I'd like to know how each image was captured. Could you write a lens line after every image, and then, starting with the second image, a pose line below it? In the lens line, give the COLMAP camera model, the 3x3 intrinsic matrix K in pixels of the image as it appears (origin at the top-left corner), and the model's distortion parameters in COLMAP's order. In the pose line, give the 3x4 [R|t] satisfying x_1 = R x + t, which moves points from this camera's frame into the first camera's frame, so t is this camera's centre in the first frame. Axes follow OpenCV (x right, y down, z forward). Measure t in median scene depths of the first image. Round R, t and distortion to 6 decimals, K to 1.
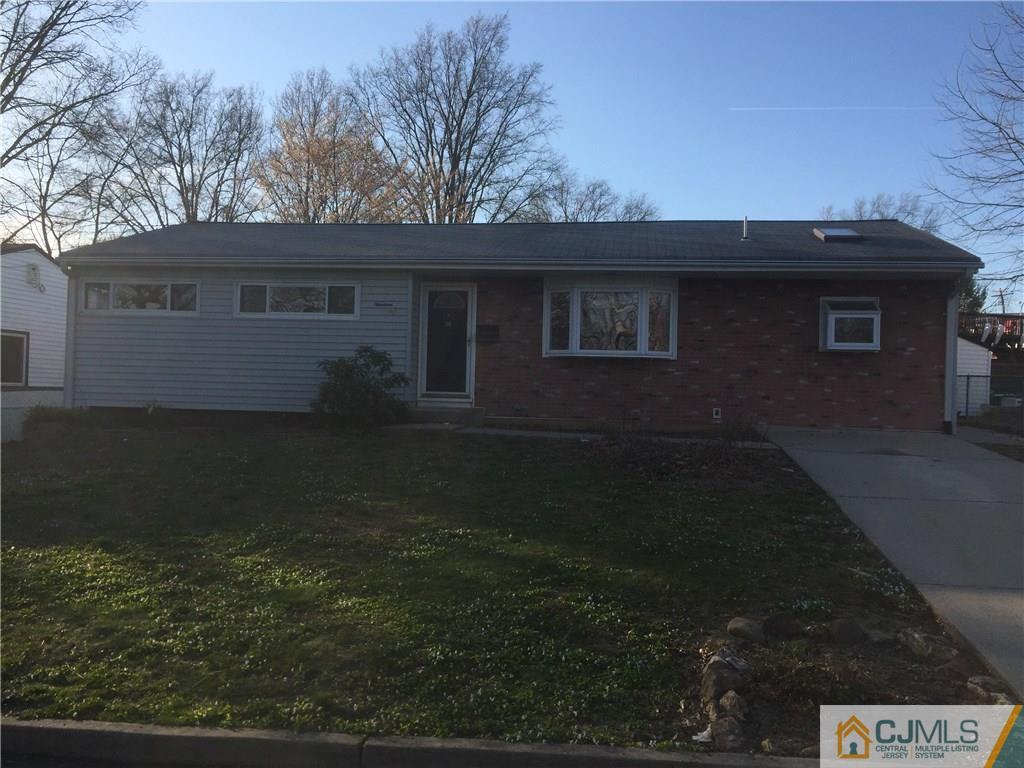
lens RADIAL K [[864.1, 0, 512.0], [0, 864.1, 384.0], [0, 0, 1]] dist [0.071756, -0.106697]
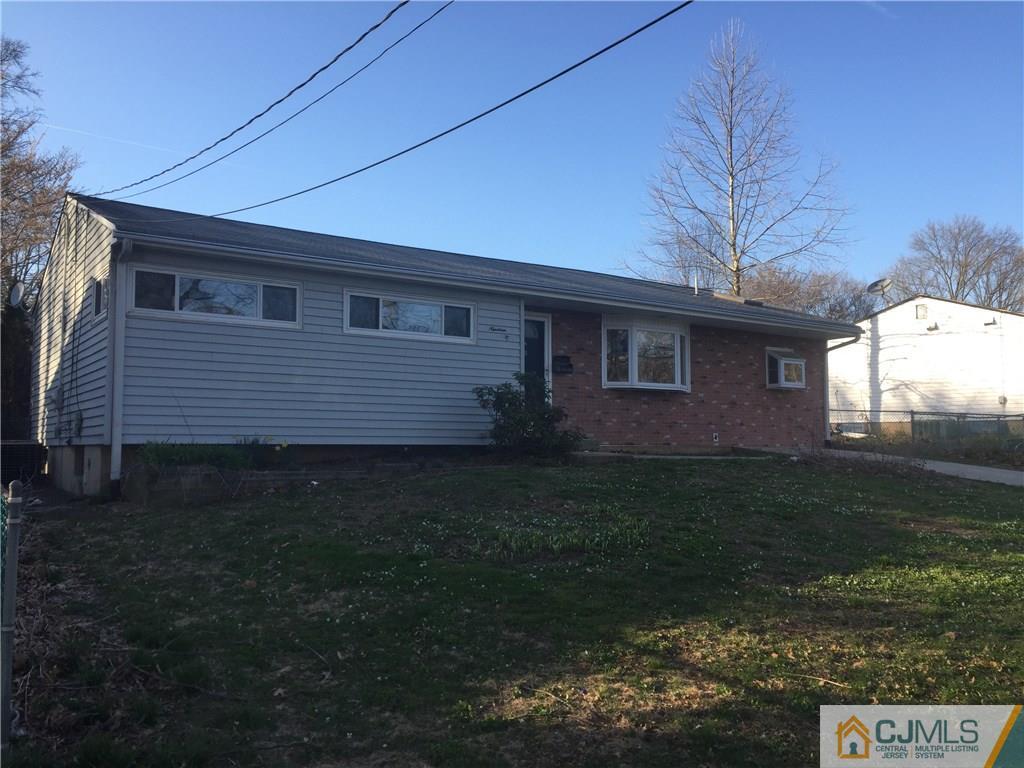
lens RADIAL K [[864.1, 0, 512.0], [0, 864.1, 384.0], [0, 0, 1]] dist [0.071756, -0.106697]
pose [[0.731668, 0.023446, 0.681258, -0.778301], [0.002550, 0.999307, -0.037131, 0.003053], [-0.681657, 0.028905, 0.731101, 0.297311]]
